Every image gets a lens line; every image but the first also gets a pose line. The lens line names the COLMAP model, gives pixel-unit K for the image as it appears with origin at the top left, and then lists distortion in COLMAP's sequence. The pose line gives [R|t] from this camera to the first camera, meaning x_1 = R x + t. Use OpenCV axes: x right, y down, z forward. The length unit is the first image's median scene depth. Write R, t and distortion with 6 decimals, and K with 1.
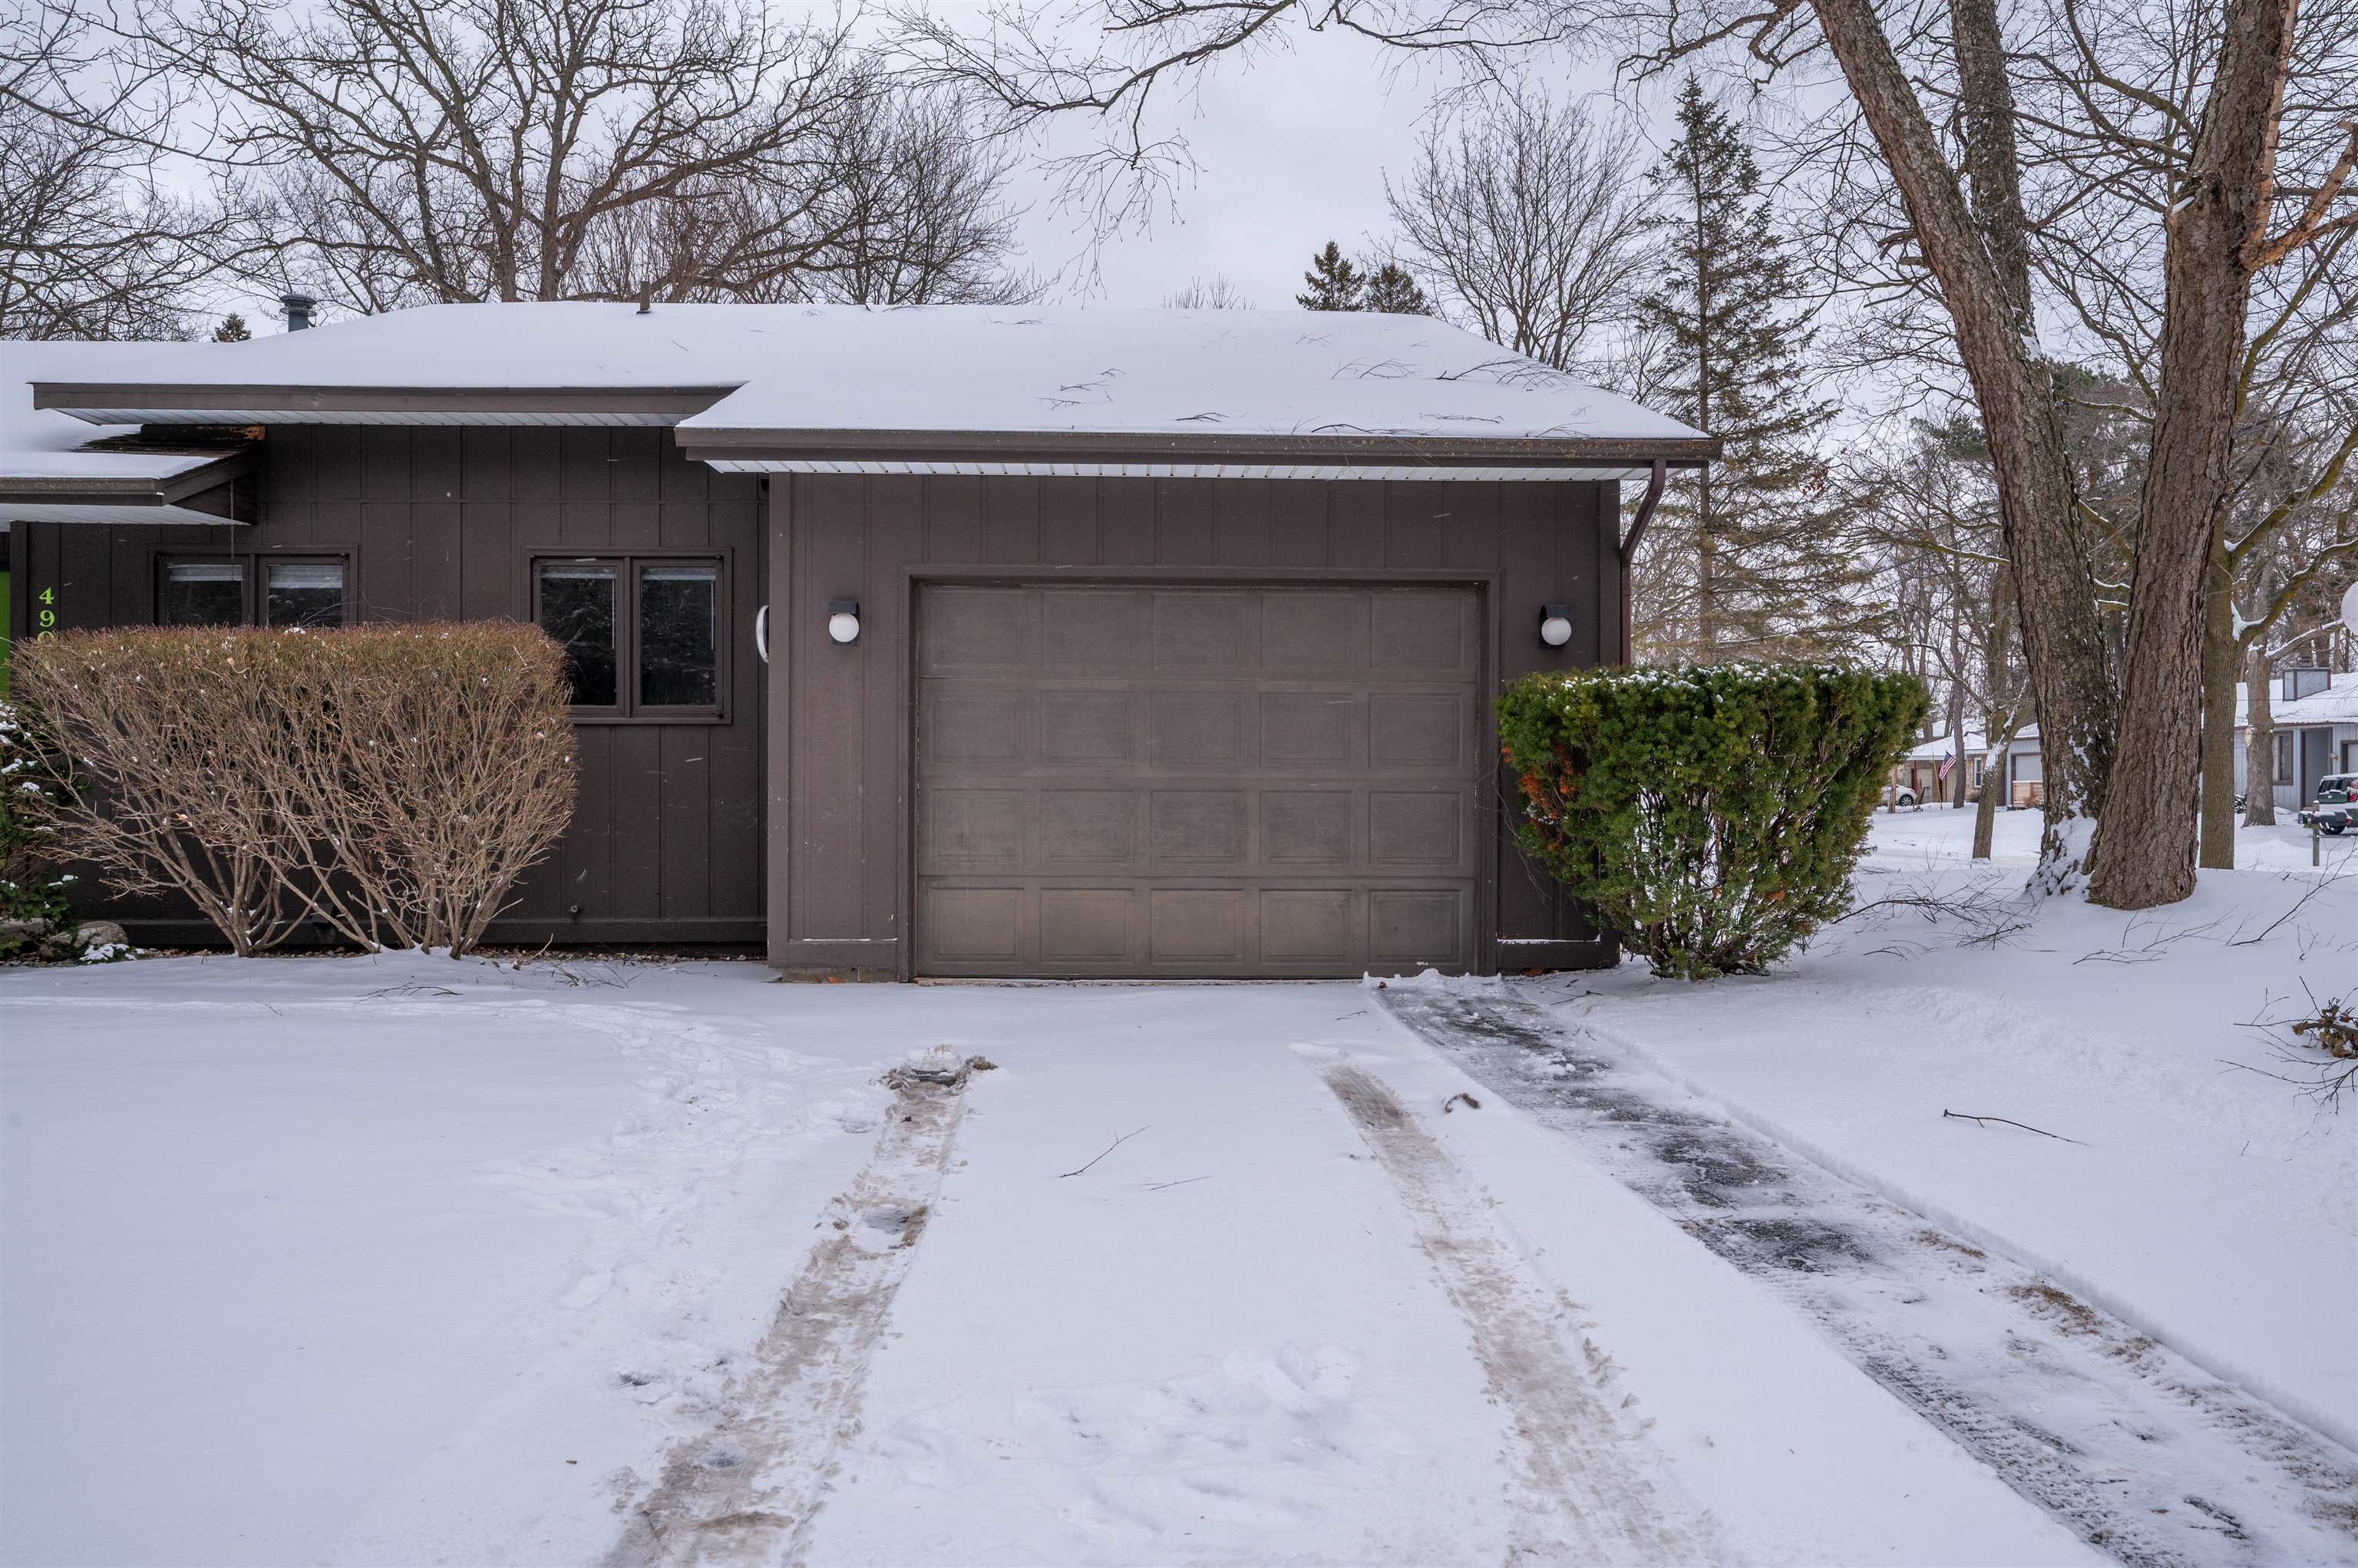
lens RADIAL K [[1713.9, 0, 1182.8], [0, 1713.9, 759.2], [0, 0, 1]] dist [0.003326, 0.001074]
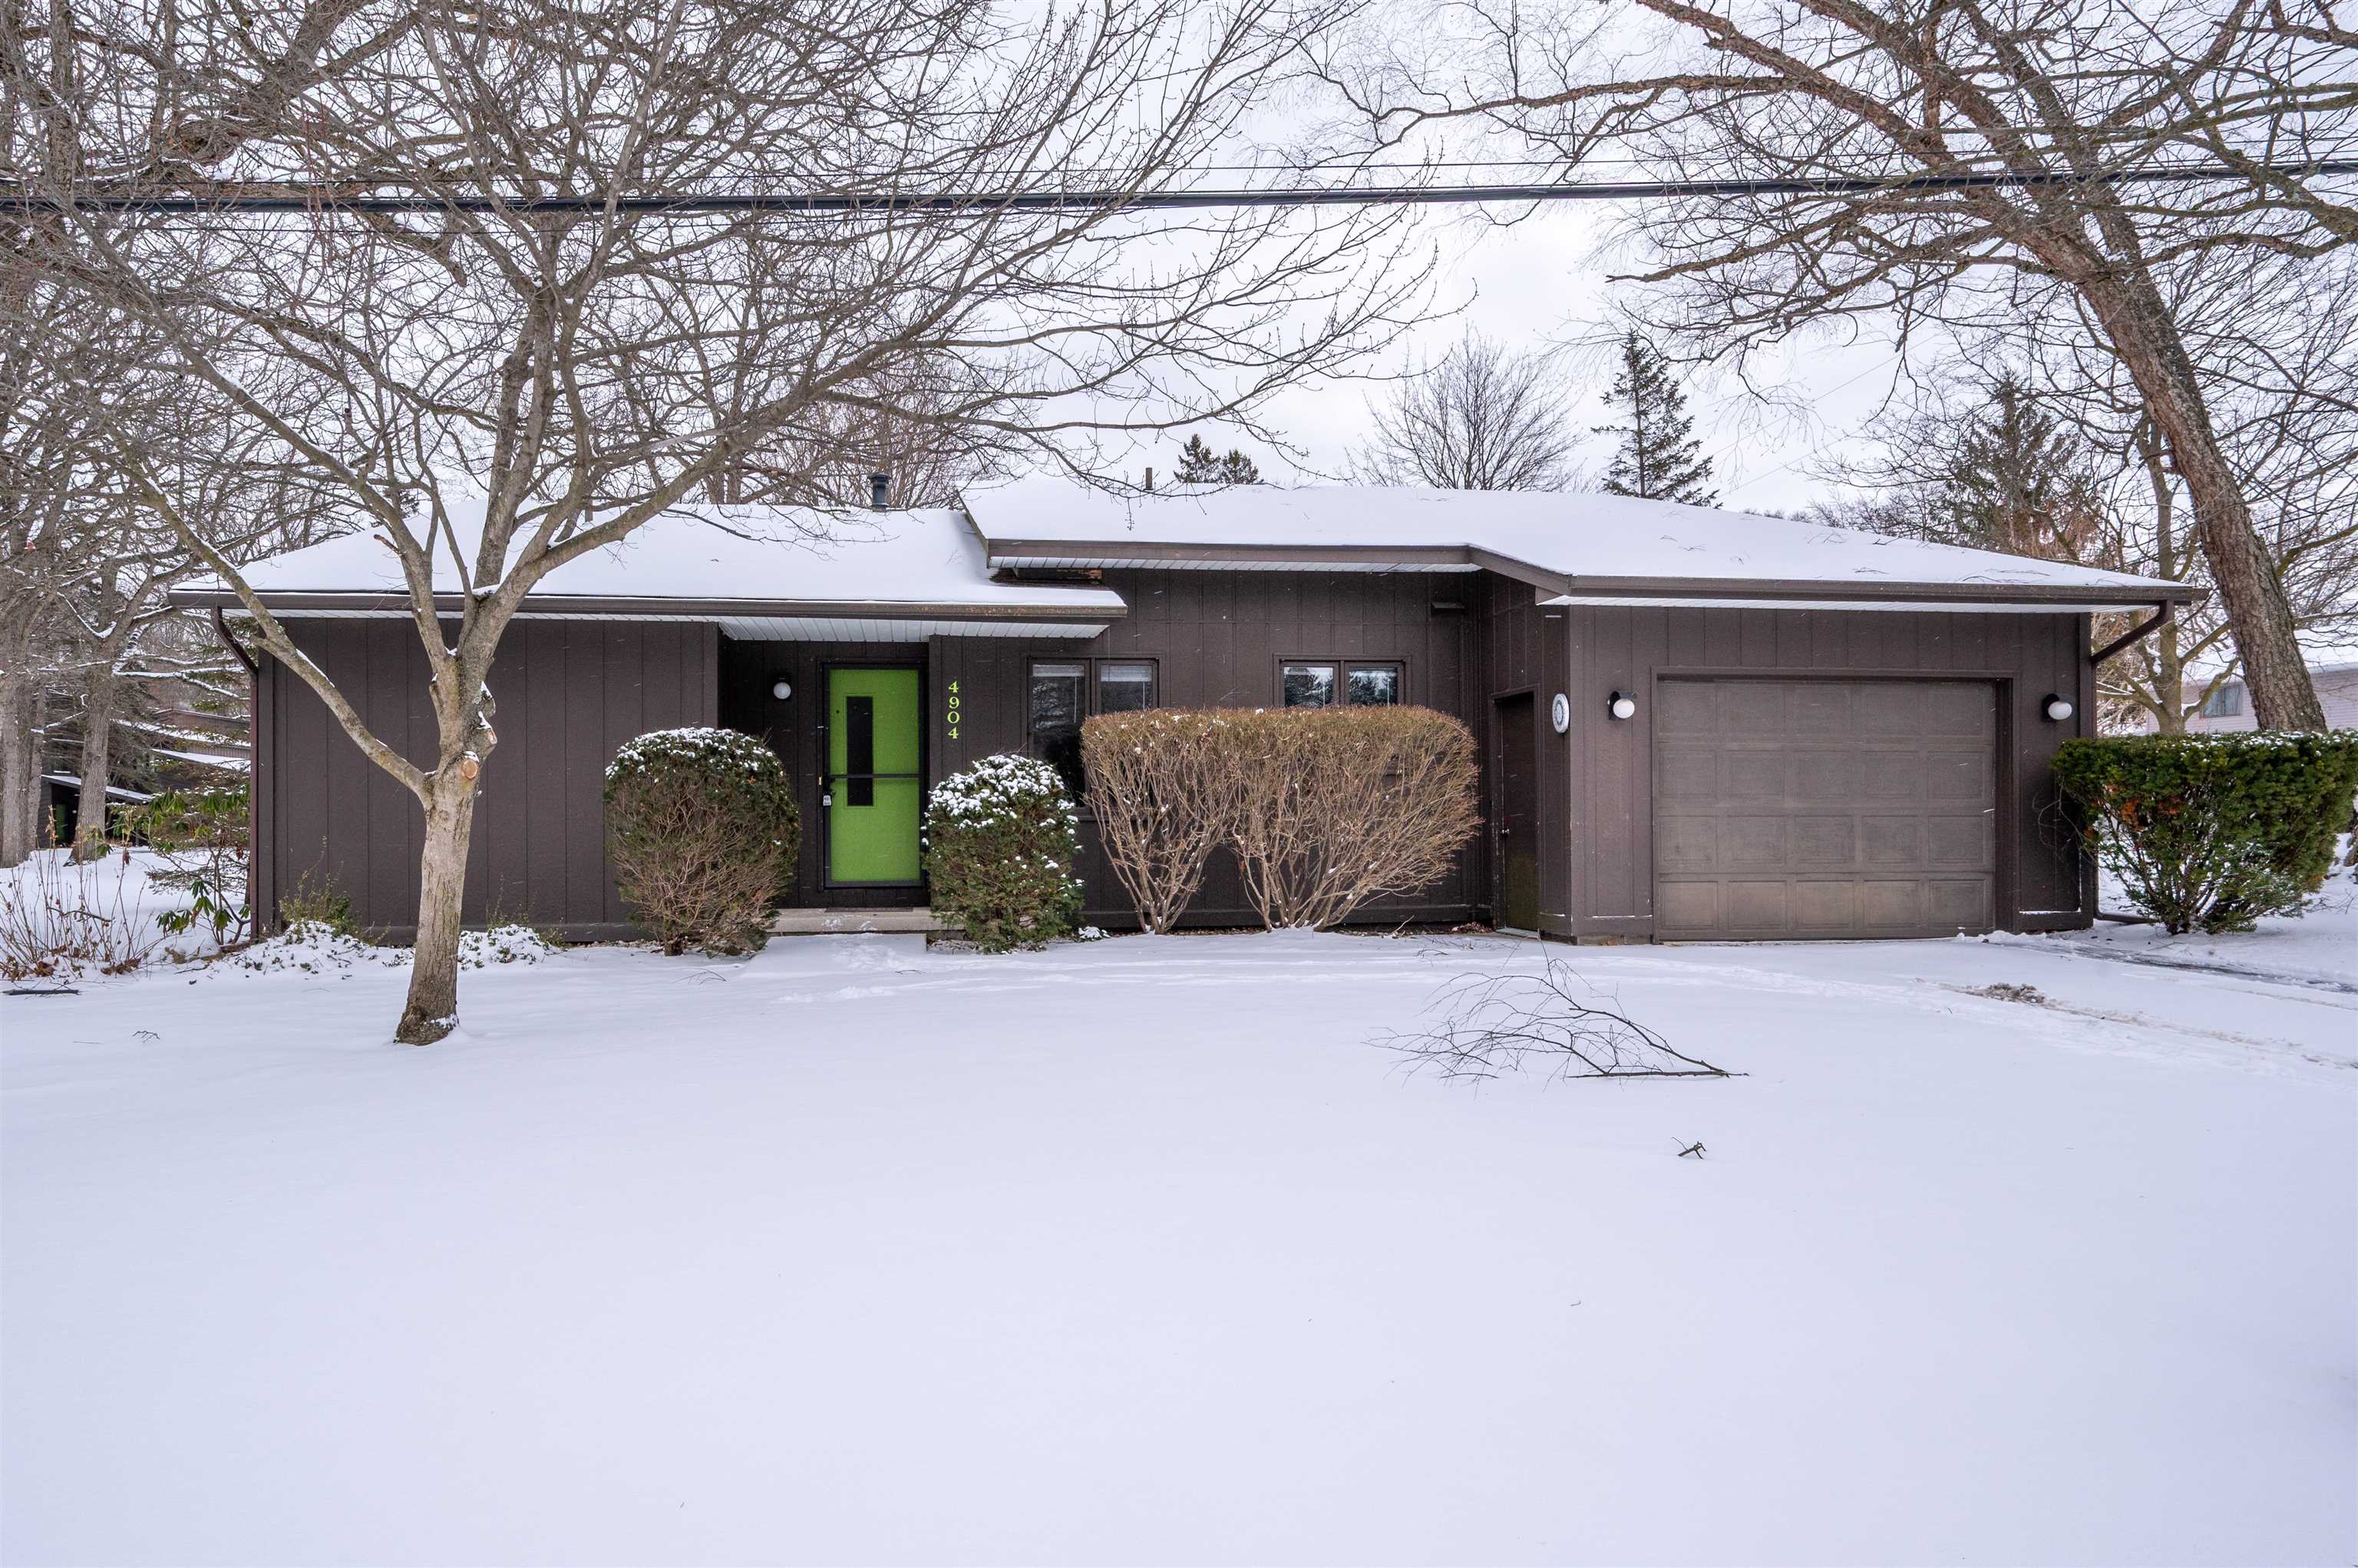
lens RADIAL K [[1201.1, 0, 1171.0], [0, 1201.1, 799.5], [0, 0, 1]] dist [-0.001983, -0.000382]
pose [[0.998065, -0.005145, 0.061966, -0.633159], [0.004982, 0.999984, 0.002784, -0.002084], [-0.061980, -0.002470, 0.998074, -0.023982]]
